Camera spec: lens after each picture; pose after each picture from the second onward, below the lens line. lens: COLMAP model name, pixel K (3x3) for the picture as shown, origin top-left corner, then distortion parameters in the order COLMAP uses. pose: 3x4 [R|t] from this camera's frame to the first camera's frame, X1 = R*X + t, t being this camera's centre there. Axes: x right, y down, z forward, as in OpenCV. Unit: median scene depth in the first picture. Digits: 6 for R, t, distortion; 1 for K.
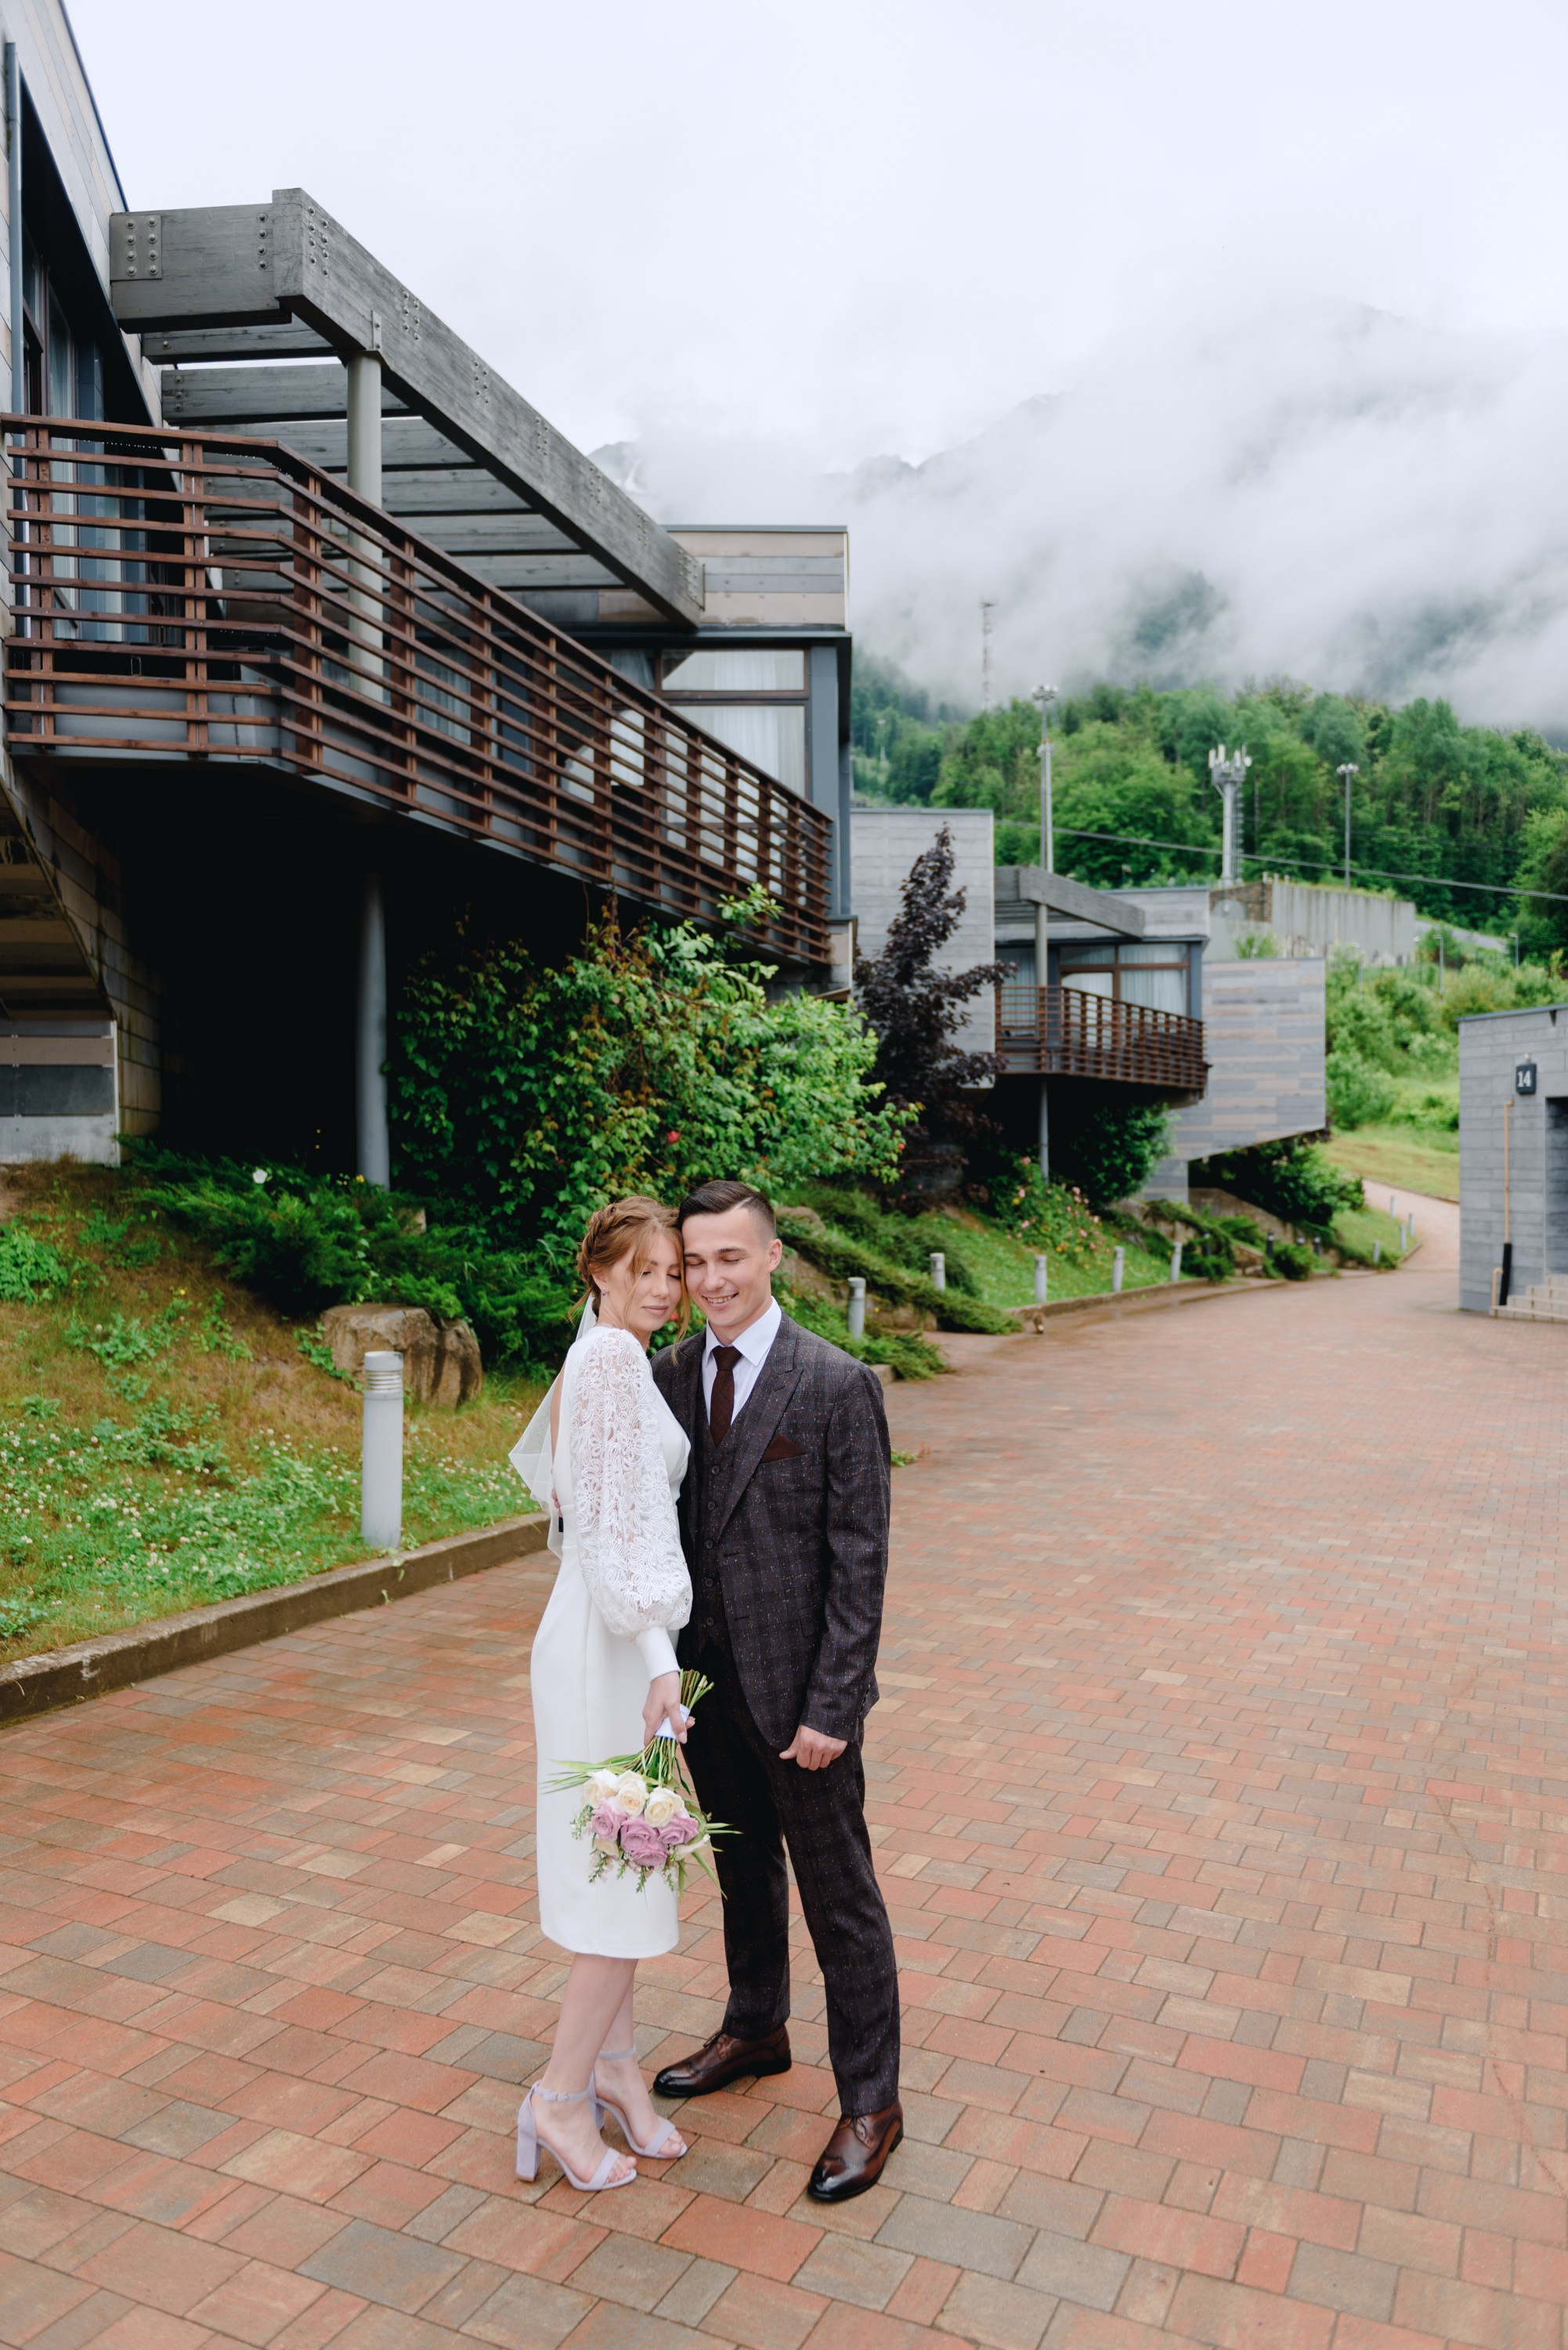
lens RADIAL K [[1711.6, 0, 780.6], [0, 1711.6, 1181.1], [0, 0, 1]] dist [-0.007503, -0.003152]
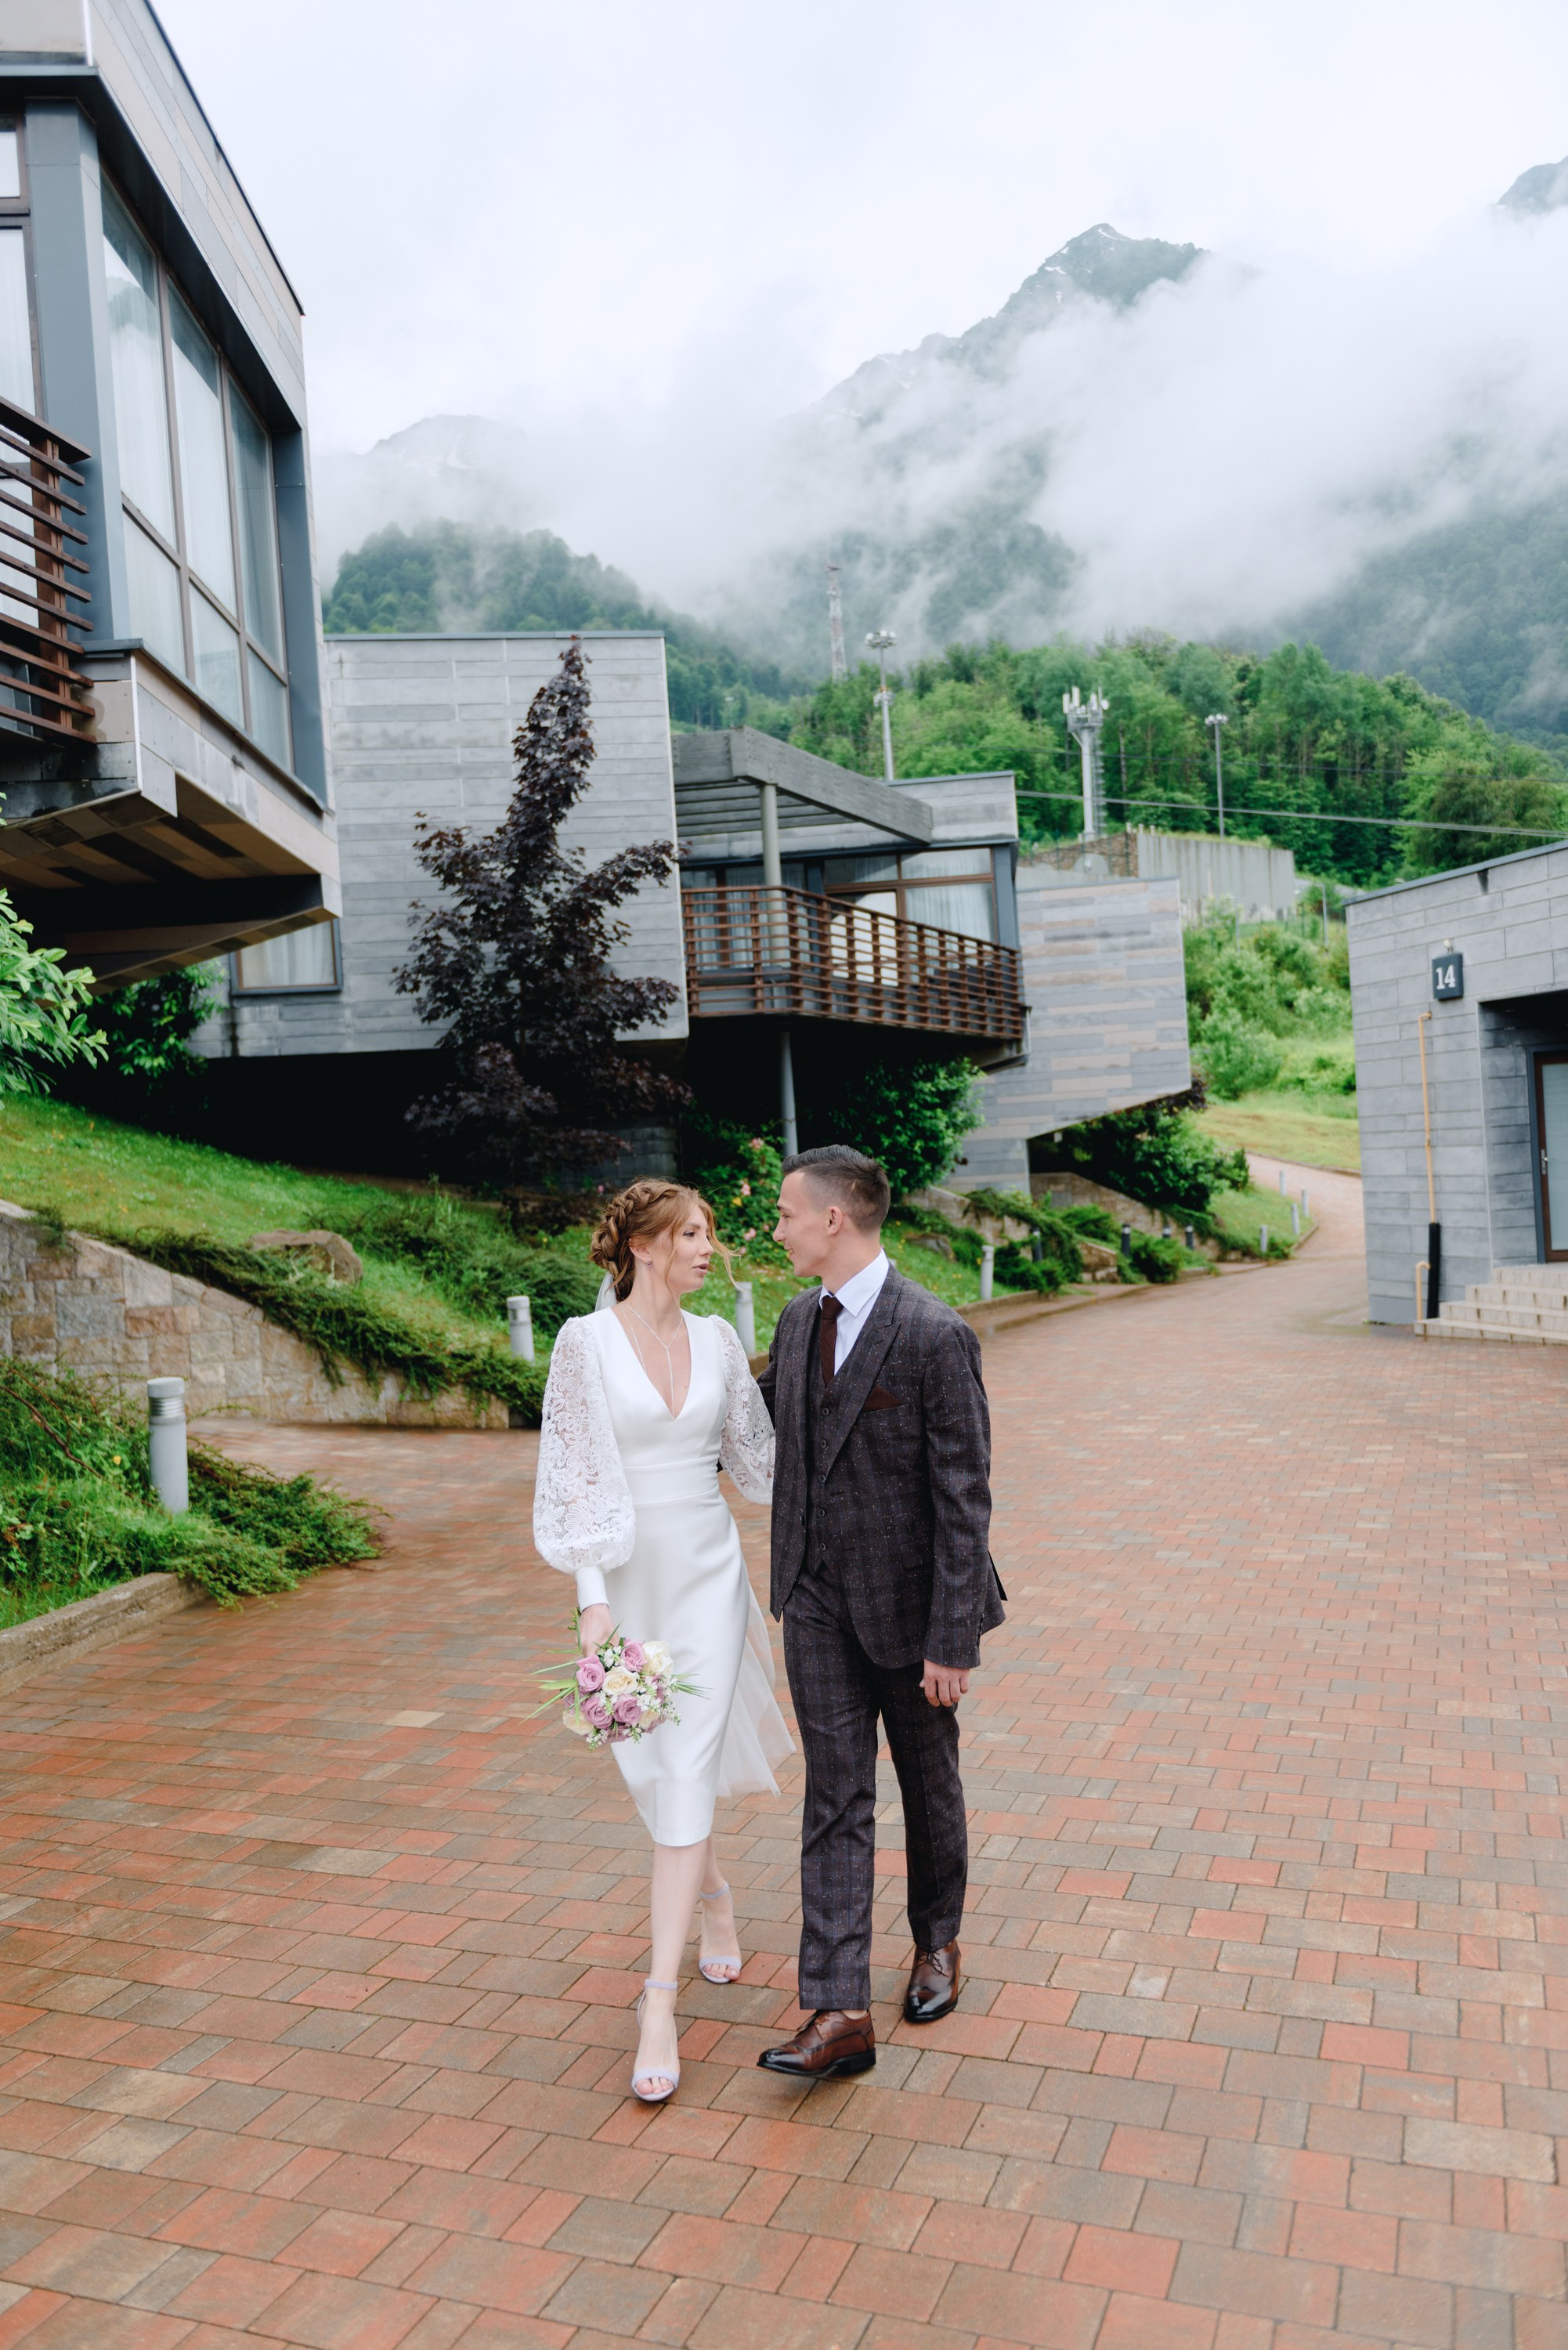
lens RADIAL K [[1800.3, 0, 794.8], [0, 1800.3, 1185.0], [0, 0, 1]] dist [-0.002456, -0.007554]
pose [[0.995689, -0.054924, 0.074748, 0.098322], [0.055165, 0.998477, -0.001156, 0.006584], [-0.074570, 0.005275, 0.997202, 0.250629]]
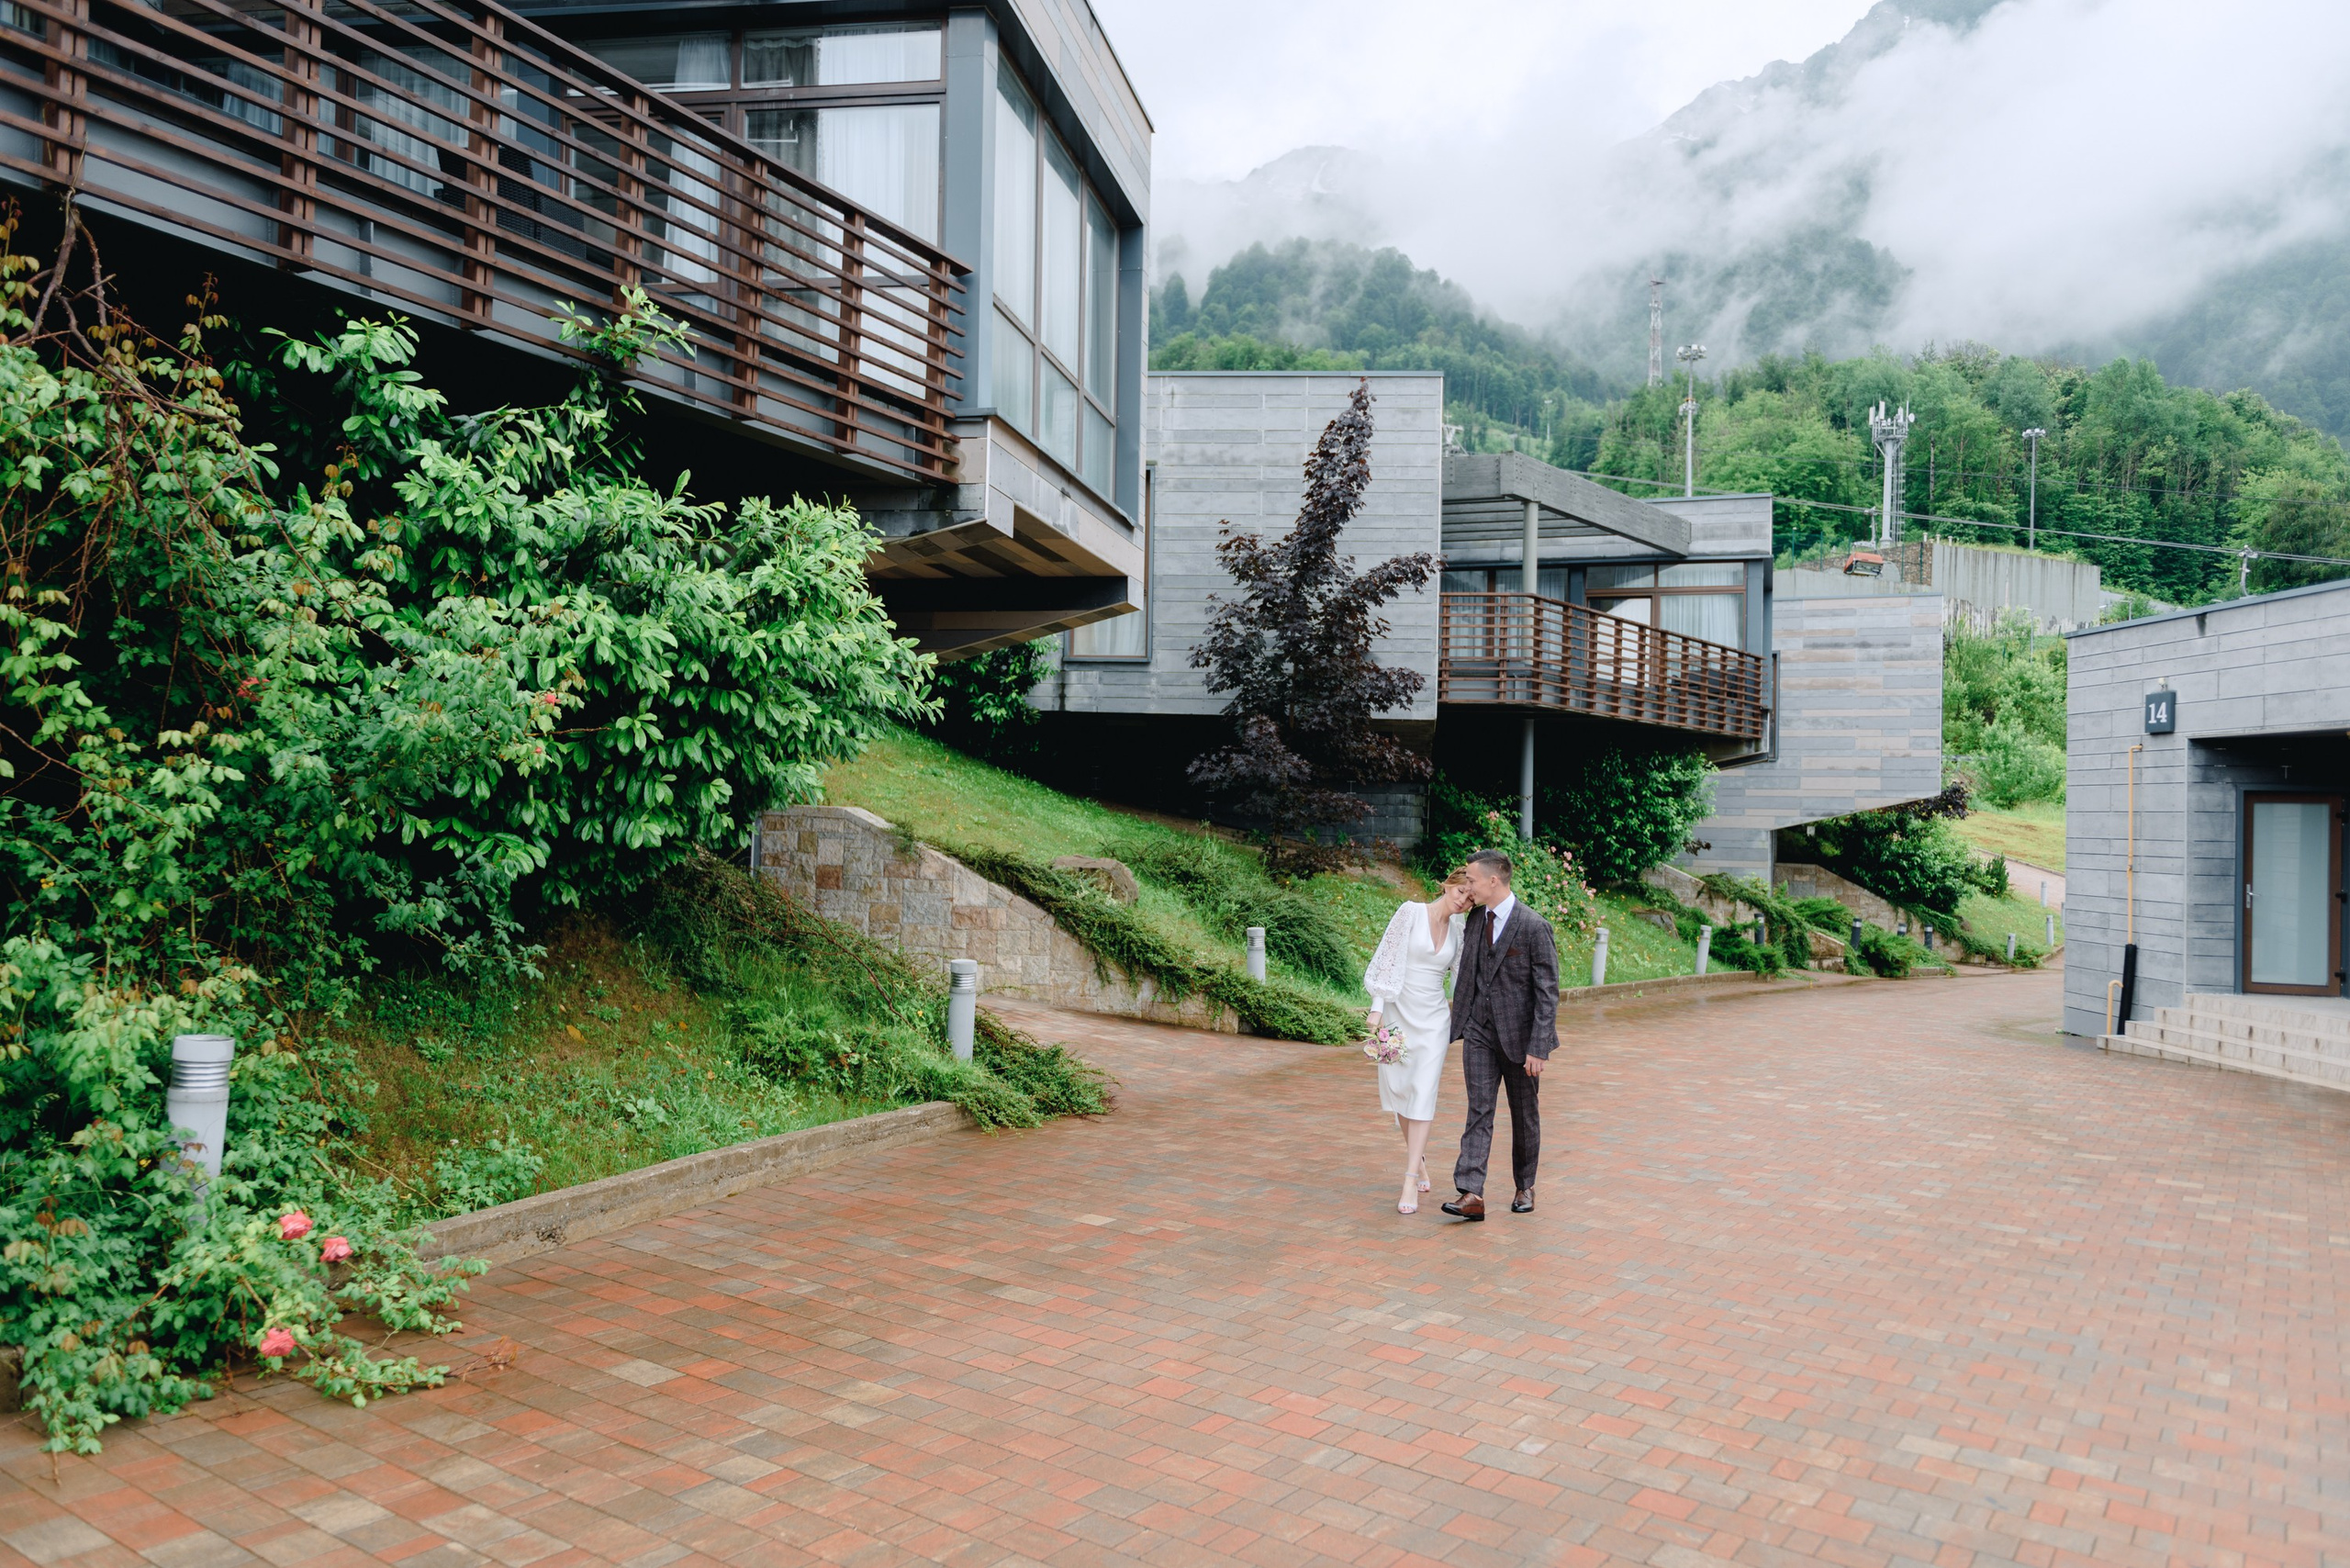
lens RADIAL K [[1631.9, 0, 1165.5], [0, 1631.9, 789.9], [0, 0, 1]] dist [0.005193, -0.002306]
pose [[0.984800, 0.025866, -0.171756, 0.117697], [-0.031803, 0.998985, -0.031905, 0.005237], [0.170757, 0.036883, 0.984623, 0.211041]]
